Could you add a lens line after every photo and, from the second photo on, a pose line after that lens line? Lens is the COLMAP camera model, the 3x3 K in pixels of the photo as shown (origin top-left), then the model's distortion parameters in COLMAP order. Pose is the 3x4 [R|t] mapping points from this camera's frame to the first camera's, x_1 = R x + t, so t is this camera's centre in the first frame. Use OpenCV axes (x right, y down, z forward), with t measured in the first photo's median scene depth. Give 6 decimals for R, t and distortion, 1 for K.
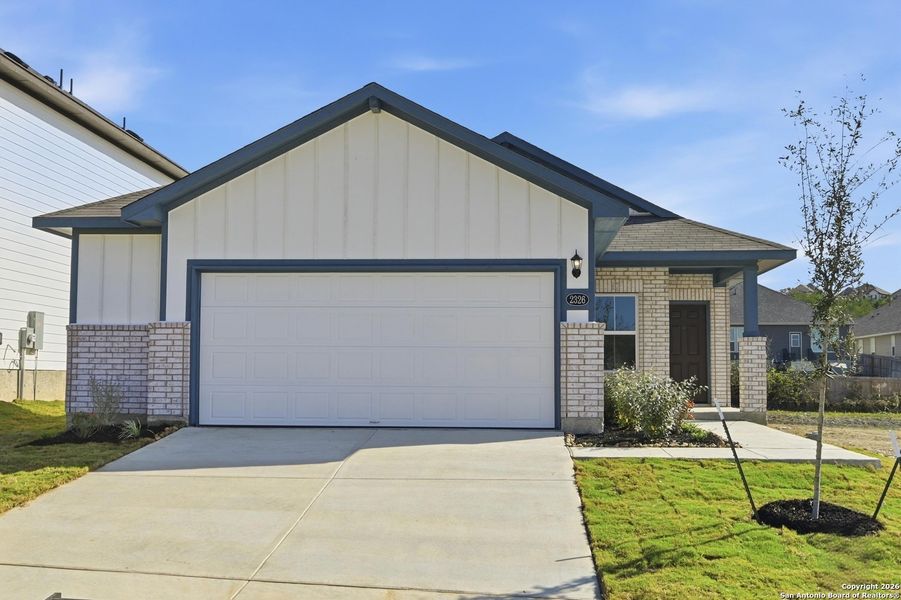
lens RADIAL K [[1085.7, 0, 451.2], [0, 1085.7, 300.7], [0, 0, 1]] dist [0.014978, 0.000000]
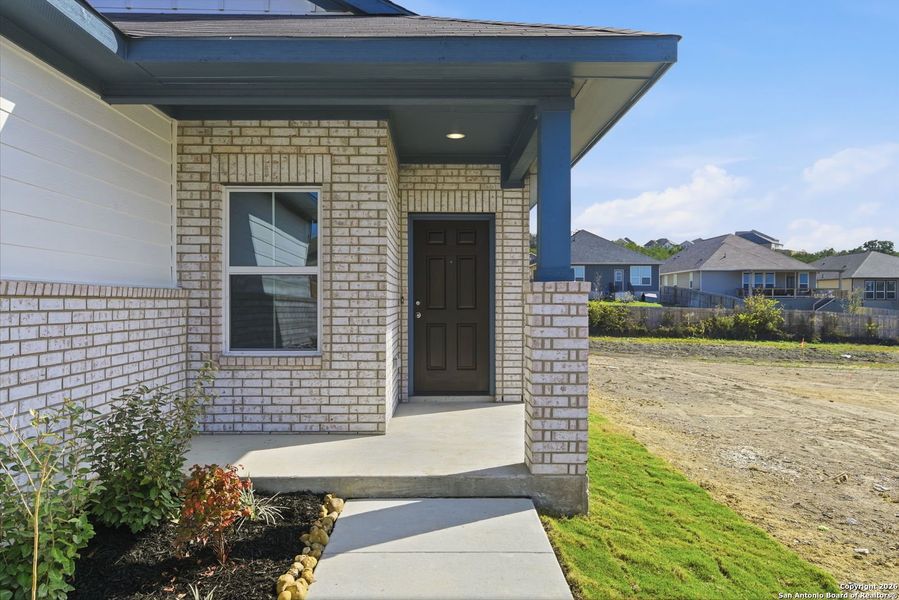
lens RADIAL K [[692.7, 0, 448.4], [0, 692.7, 298.7], [0, 0, 1]] dist [0.009430, 0.008448]
pose [[0.997516, -0.001985, 0.070411, 0.189385], [-0.002985, 0.997514, 0.070411, 0.018959], [-0.070375, -0.070446, 0.995030, 0.646231]]
